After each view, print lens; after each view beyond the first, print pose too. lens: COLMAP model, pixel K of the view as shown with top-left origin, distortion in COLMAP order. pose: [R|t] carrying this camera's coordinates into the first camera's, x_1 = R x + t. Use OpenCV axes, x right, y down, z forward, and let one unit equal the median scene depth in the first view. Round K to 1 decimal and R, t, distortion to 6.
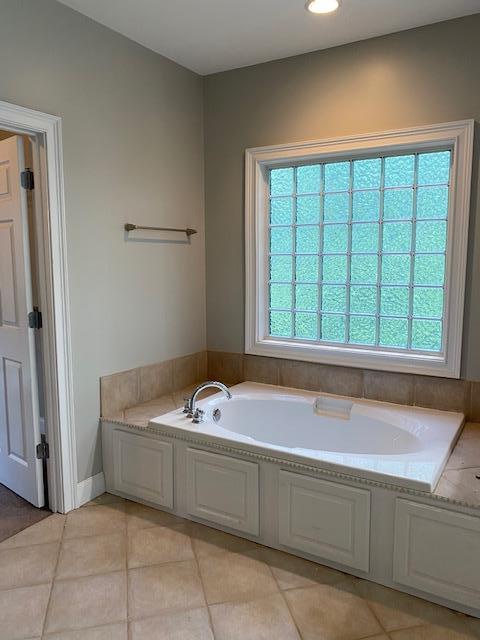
lens RADIAL K [[489.0, 0, 239.9], [0, 489.0, 317.2], [0, 0, 1]] dist [0.045801, -0.065523]
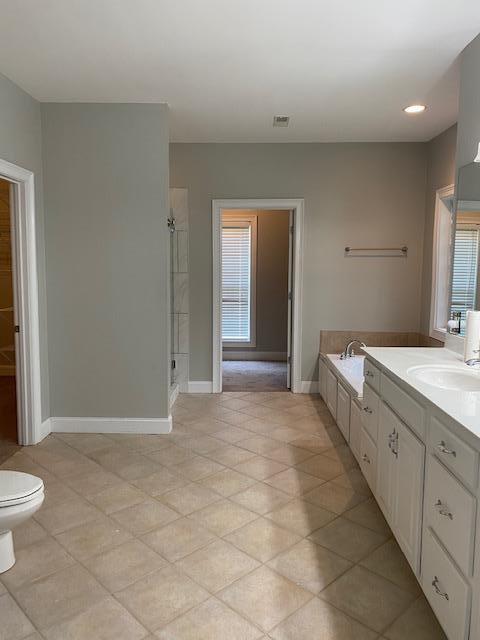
lens RADIAL K [[489.0, 0, 239.9], [0, 489.0, 317.2], [0, 0, 1]] dist [0.045801, -0.065523]
pose [[0.503012, 0.099674, -0.858513, 1.148876], [-0.114397, 0.992266, 0.048177, 0.017877], [0.856675, 0.073978, 0.510524, -0.217535]]
